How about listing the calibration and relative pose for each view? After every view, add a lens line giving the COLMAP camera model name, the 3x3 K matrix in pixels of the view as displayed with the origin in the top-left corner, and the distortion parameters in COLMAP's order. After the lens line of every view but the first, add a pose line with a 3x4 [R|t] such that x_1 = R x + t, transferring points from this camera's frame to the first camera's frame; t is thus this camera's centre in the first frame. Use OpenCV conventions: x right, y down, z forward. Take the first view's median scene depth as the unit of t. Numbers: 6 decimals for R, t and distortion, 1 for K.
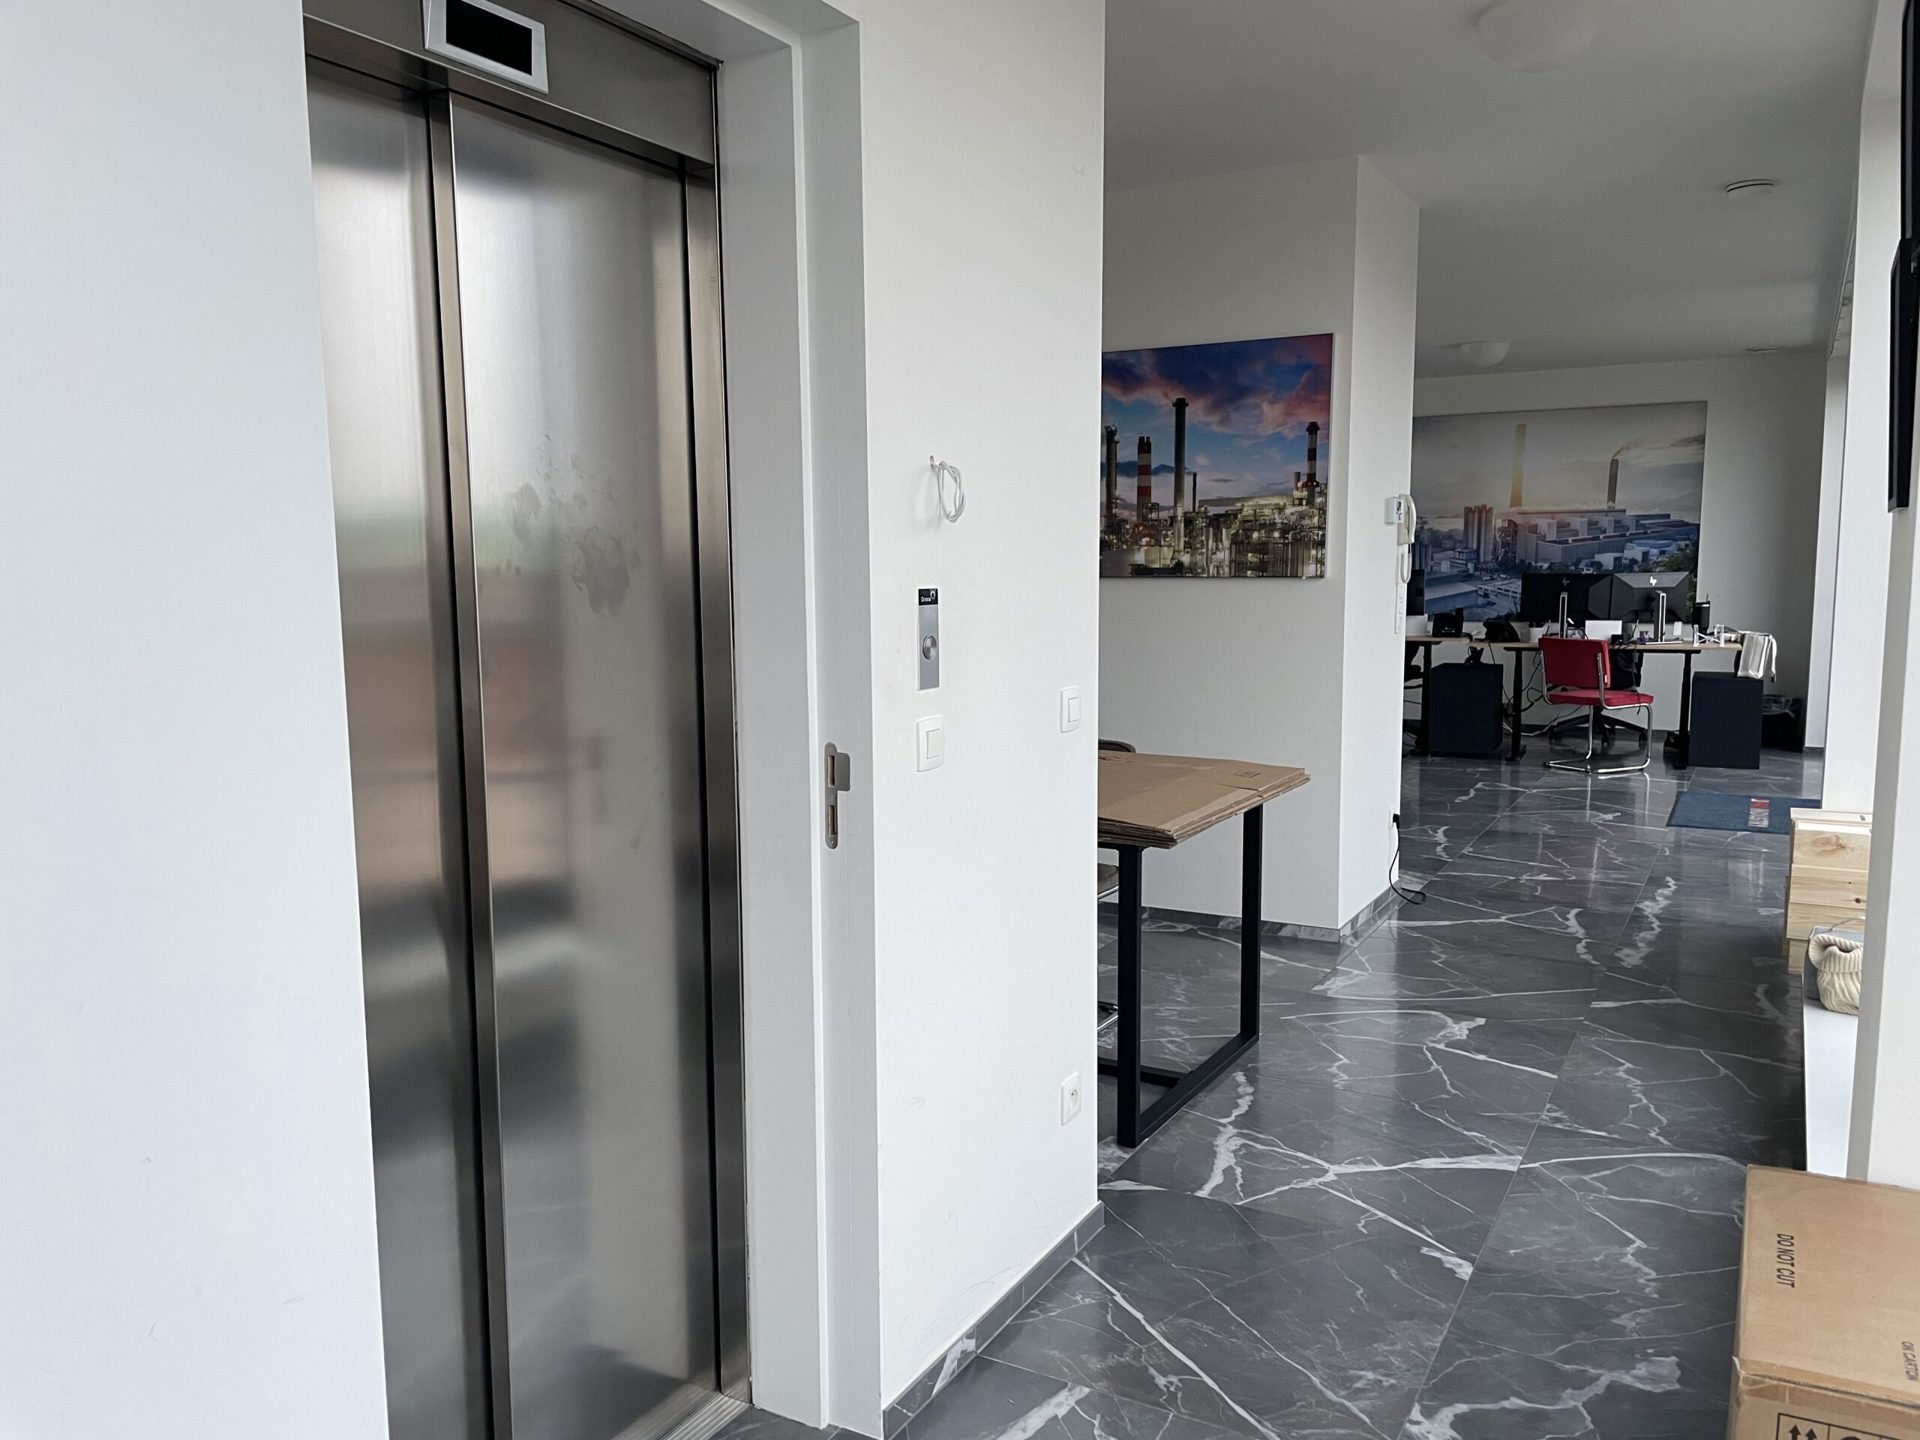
lens RADIAL K [[1466.7, 0, 954.1], [0, 1466.7, 713.4], [0, 0, 1]] dist [0.029325, -0.021639]
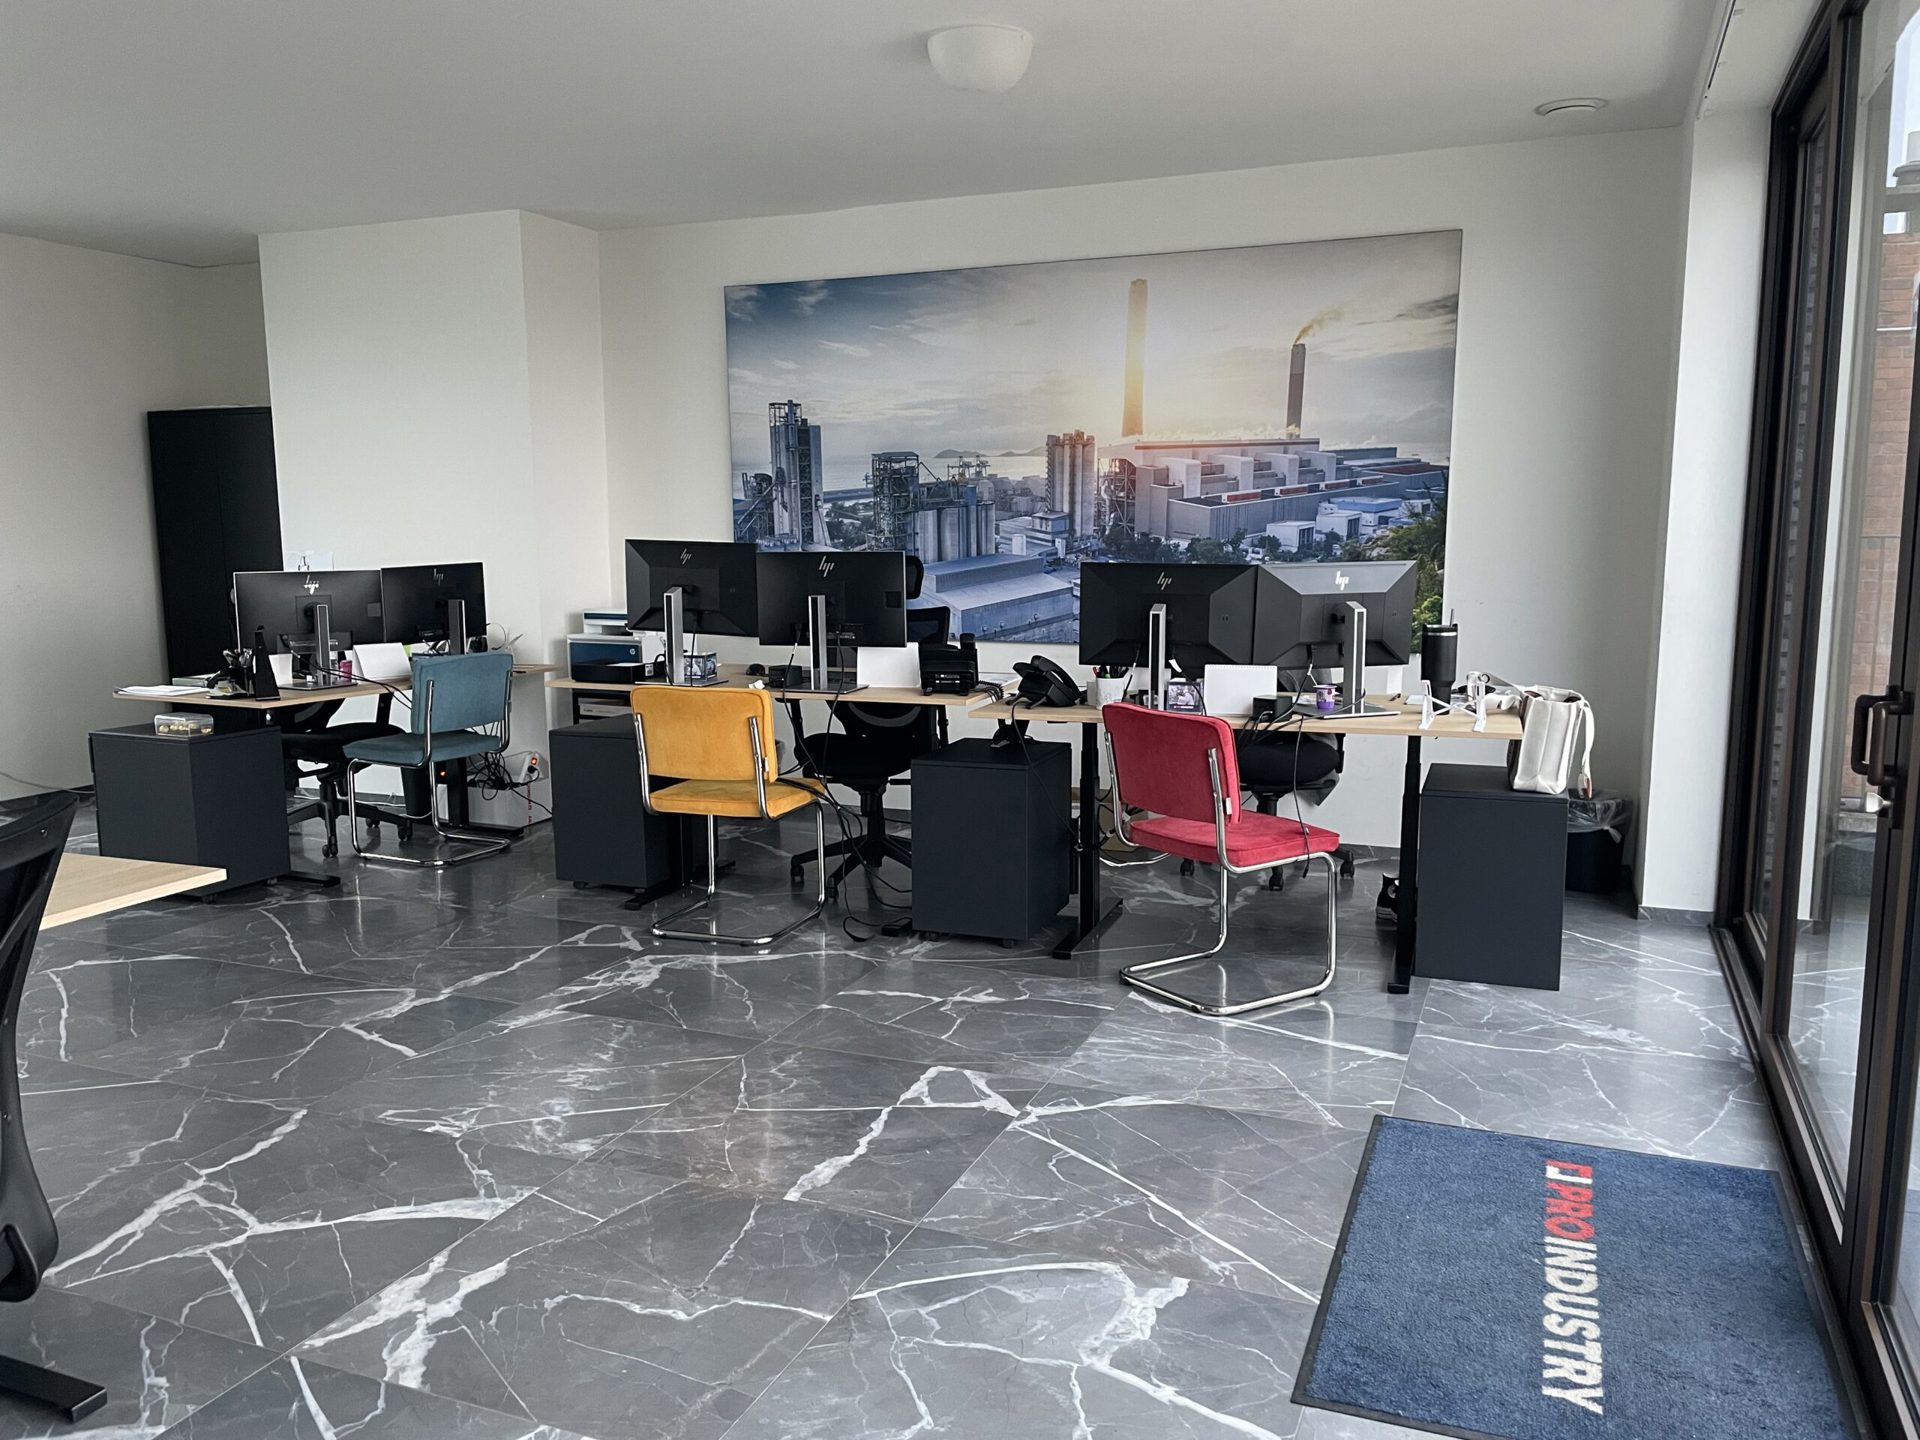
lens RADIAL K [[1466.7, 0, 961.7], [0, 1466.7, 726.3], [0, 0, 1]] dist [0.029325, -0.021639]
pose [[0.992347, -0.011561, 0.122941, 0.267484], [0.008234, 0.999587, 0.027536, -0.051713], [-0.123209, -0.026313, 0.992032, 0.498490]]
